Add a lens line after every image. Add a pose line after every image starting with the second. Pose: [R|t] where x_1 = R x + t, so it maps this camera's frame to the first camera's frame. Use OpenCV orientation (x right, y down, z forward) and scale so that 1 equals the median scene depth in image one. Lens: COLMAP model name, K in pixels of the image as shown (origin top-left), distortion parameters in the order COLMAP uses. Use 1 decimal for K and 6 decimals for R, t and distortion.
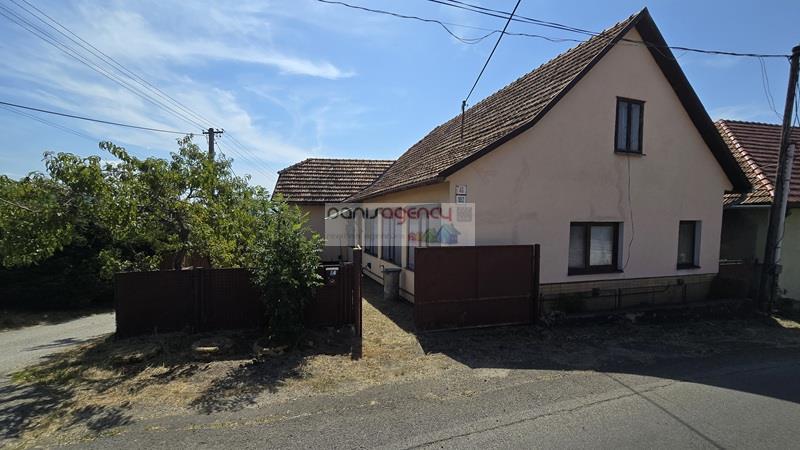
lens RADIAL K [[333.3, 0, 399.9], [0, 333.3, 228.3], [0, 0, 1]] dist [-0.001247, 0.012749]
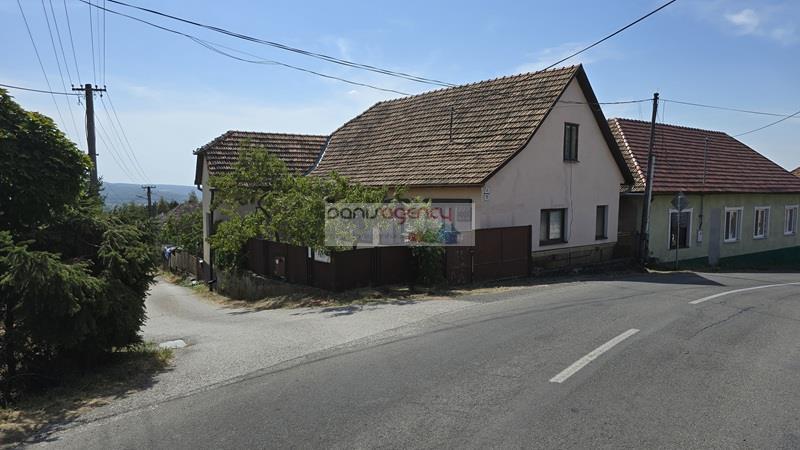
lens RADIAL K [[549.6, 0, 400.0], [0, 549.6, 225.0], [0, 0, 1]] dist [0.107828, -0.000793]
pose [[0.917327, -0.034573, 0.396631, -0.859707], [0.020054, 0.998970, 0.040696, -0.052762], [-0.397629, -0.029378, 0.917076, -0.826592]]
